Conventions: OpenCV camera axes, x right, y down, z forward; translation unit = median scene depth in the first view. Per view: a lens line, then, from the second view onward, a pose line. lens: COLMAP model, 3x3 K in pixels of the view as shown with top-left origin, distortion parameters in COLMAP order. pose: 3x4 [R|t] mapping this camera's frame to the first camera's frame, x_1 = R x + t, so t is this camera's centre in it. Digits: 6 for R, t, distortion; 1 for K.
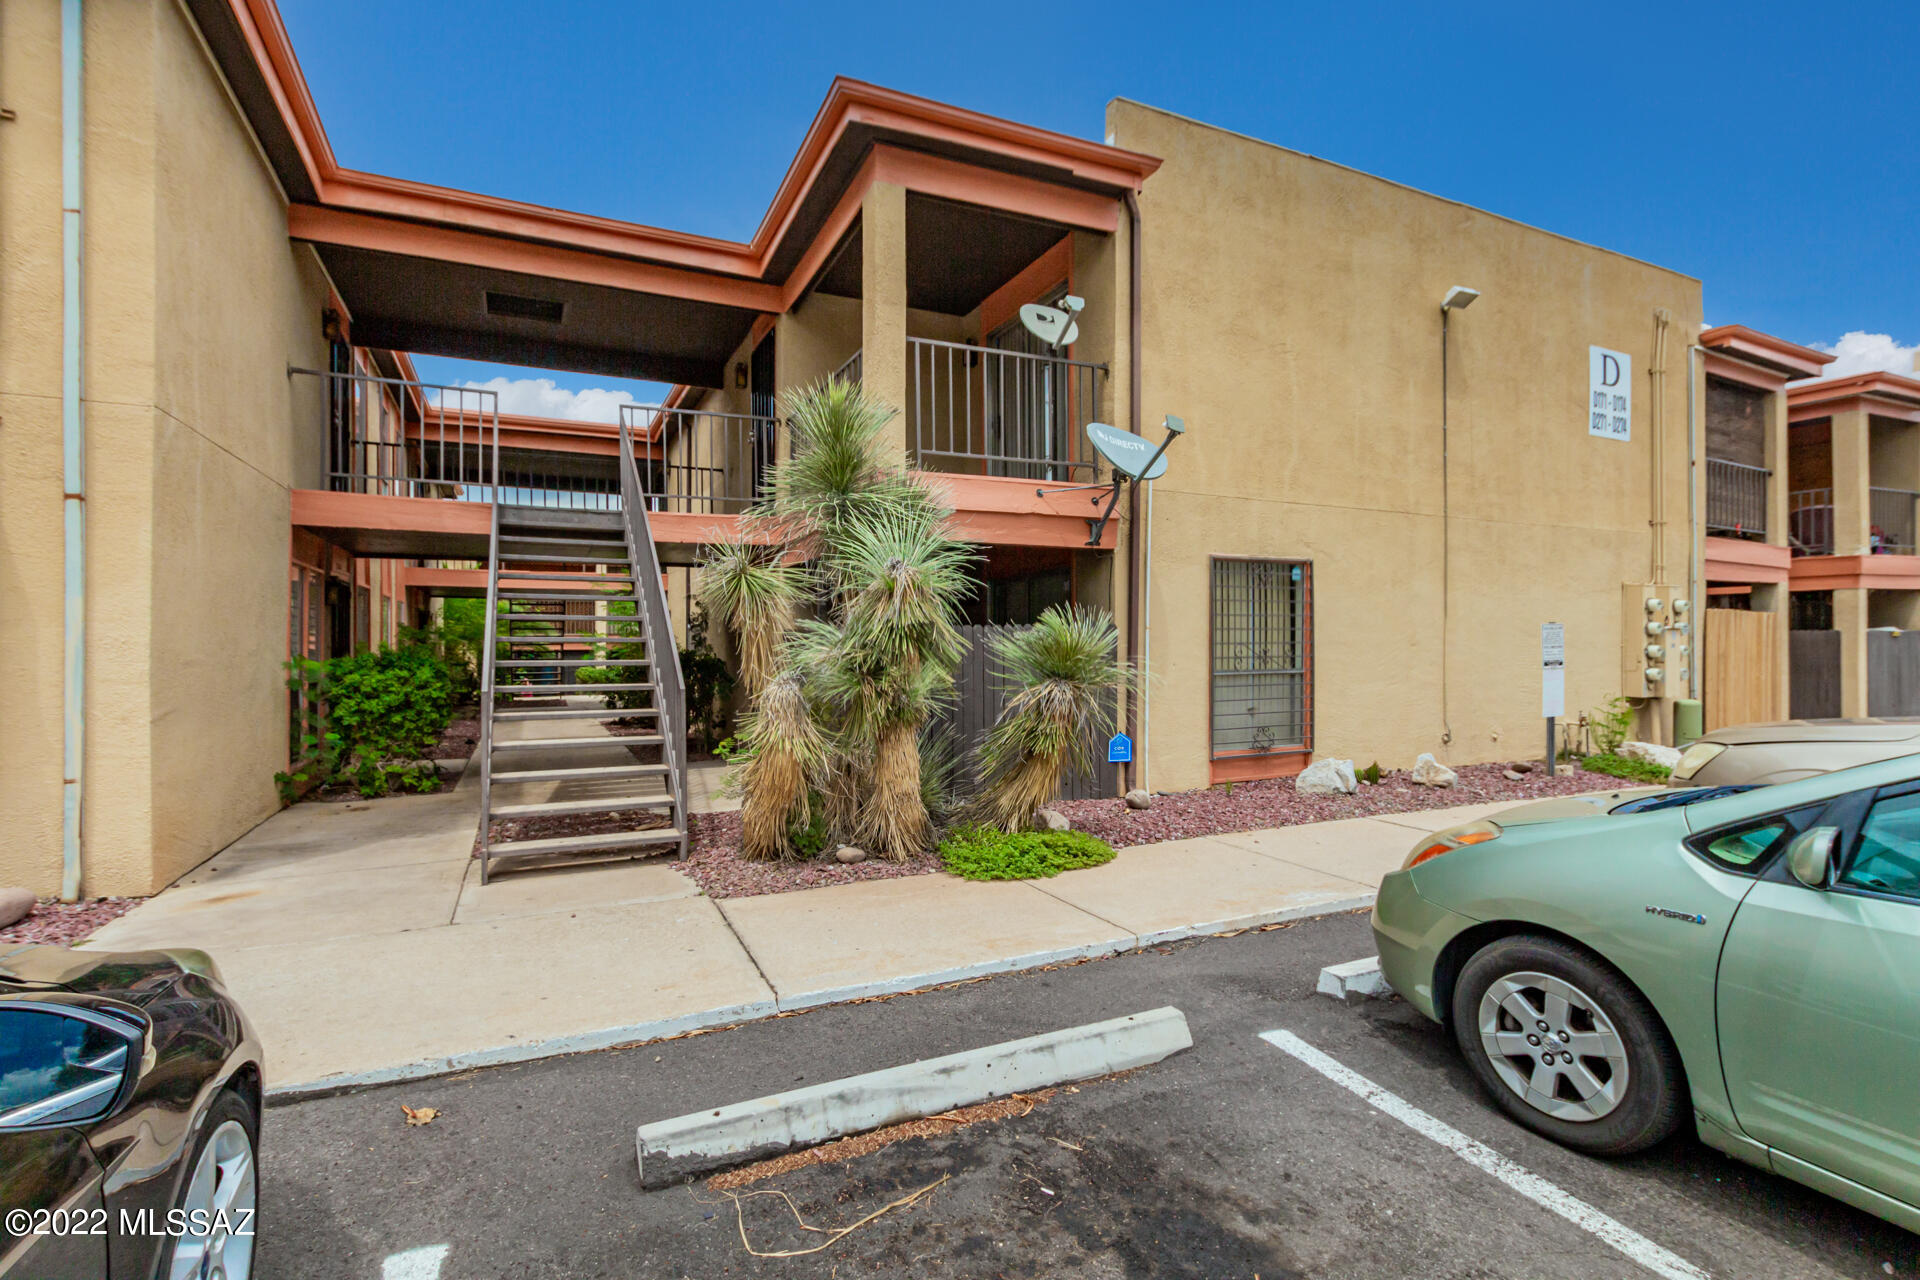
lens RADIAL K [[894.1, 0, 954.3], [0, 894.1, 644.8], [0, 0, 1]] dist [-0.002159, 0.000516]
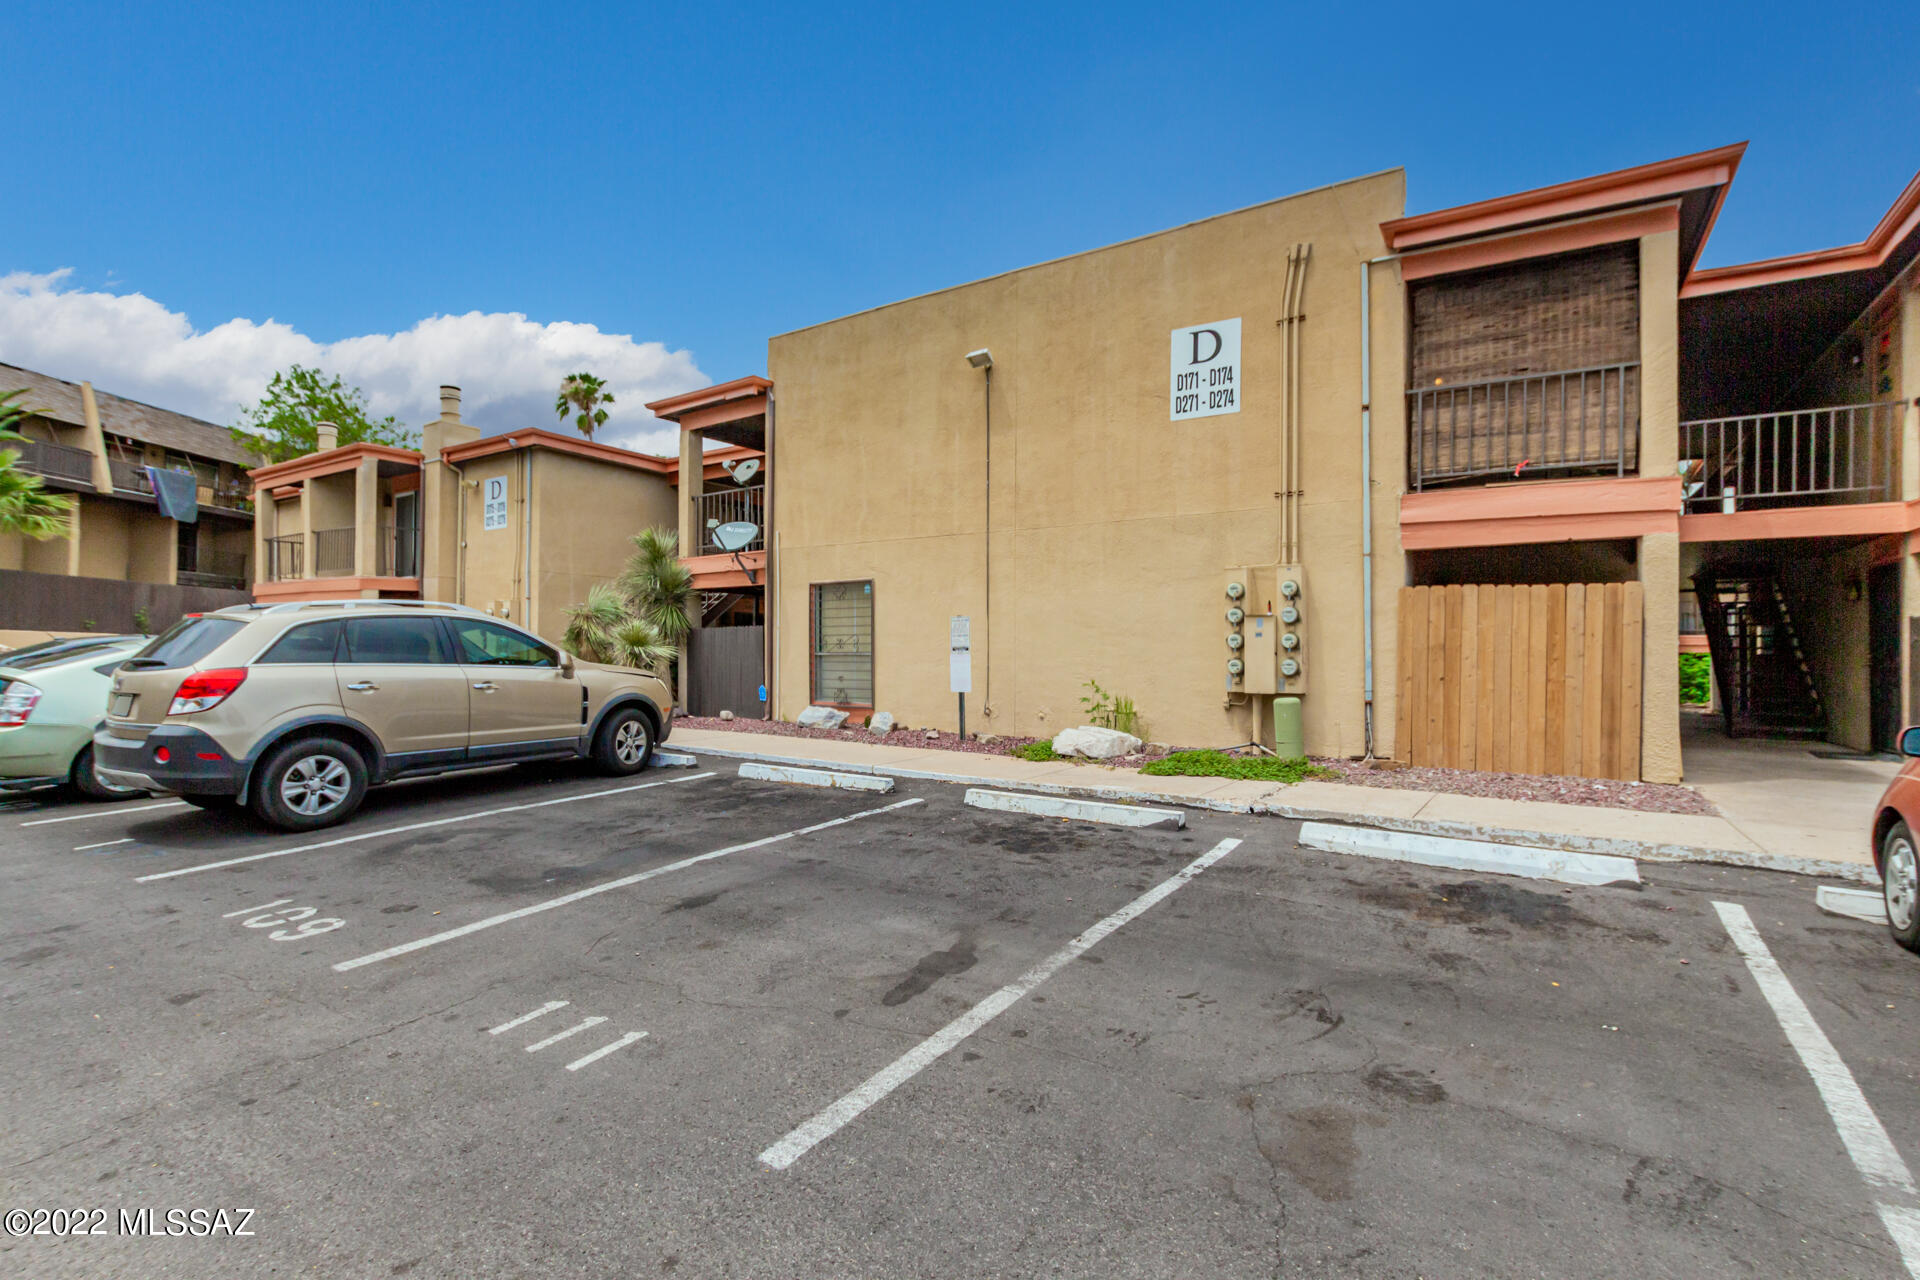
lens RADIAL K [[894.1, 0, 959.3], [0, 894.1, 640.4], [0, 0, 1]] dist [-0.002159, 0.000516]
pose [[0.511689, -0.005803, -0.859151, 1.739912], [-0.005681, 0.999932, -0.010138, 0.021375], [0.859152, 0.010068, 0.511621, 0.360310]]
